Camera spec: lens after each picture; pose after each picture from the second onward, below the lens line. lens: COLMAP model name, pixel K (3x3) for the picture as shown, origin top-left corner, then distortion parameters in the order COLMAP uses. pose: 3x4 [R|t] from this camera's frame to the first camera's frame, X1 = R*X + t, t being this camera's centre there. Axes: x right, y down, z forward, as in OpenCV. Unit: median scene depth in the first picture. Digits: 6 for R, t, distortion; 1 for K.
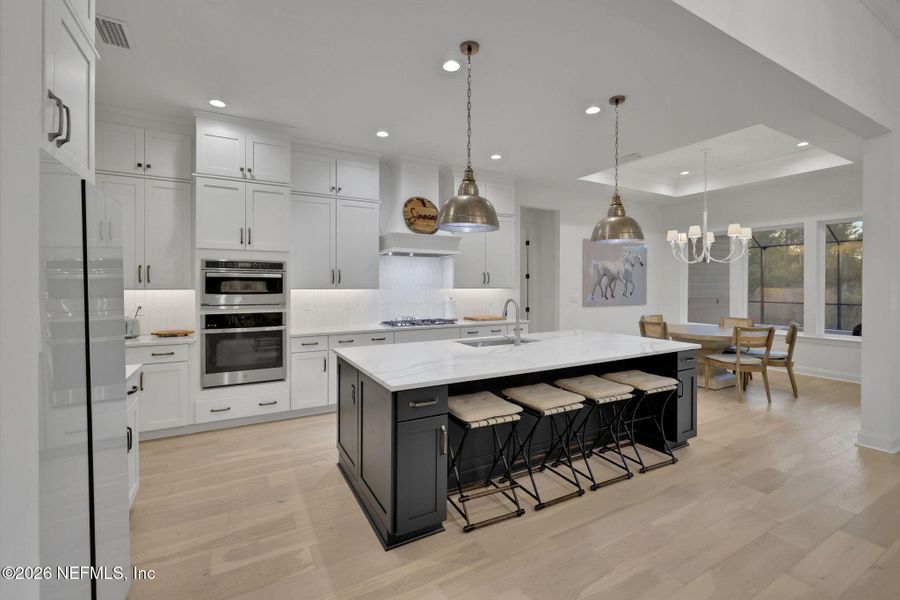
lens RADIAL K [[382.3, 0, 434.0], [0, 382.3, 285.2], [0, 0, 1]] dist [-0.000125, 0.000120]
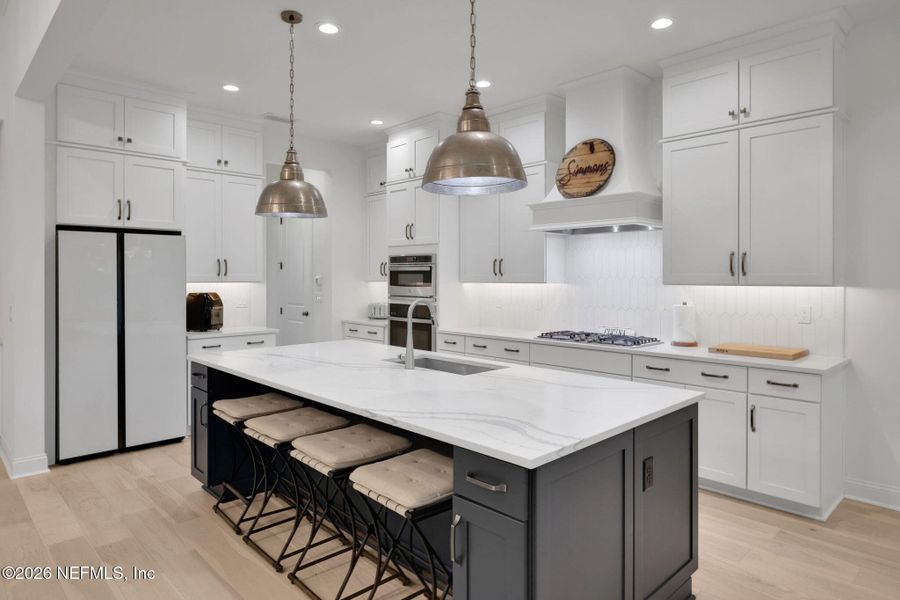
lens RADIAL K [[545.7, 0, 451.7], [0, 545.7, 275.3], [0, 0, 1]] dist [0.027772, 0.000329]
pose [[0.276719, -0.004012, -0.960943, 0.932595], [-0.001142, 0.999989, -0.004504, -0.001043], [0.960950, 0.002344, 0.276711, 0.644625]]
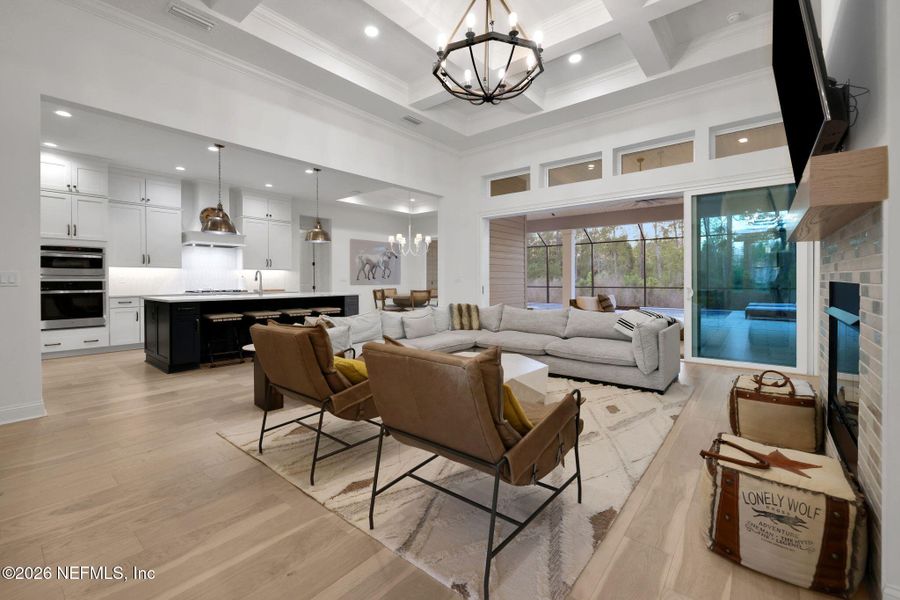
lens RADIAL K [[384.0, 0, 439.0], [0, 384.0, 282.1], [0, 0, 1]] dist [0.002192, 0.000142]
pose [[0.929421, -0.006604, 0.368962, 0.273861], [0.005375, 0.999976, 0.004358, 0.073332], [-0.368982, -0.002067, 0.929434, -0.886042]]
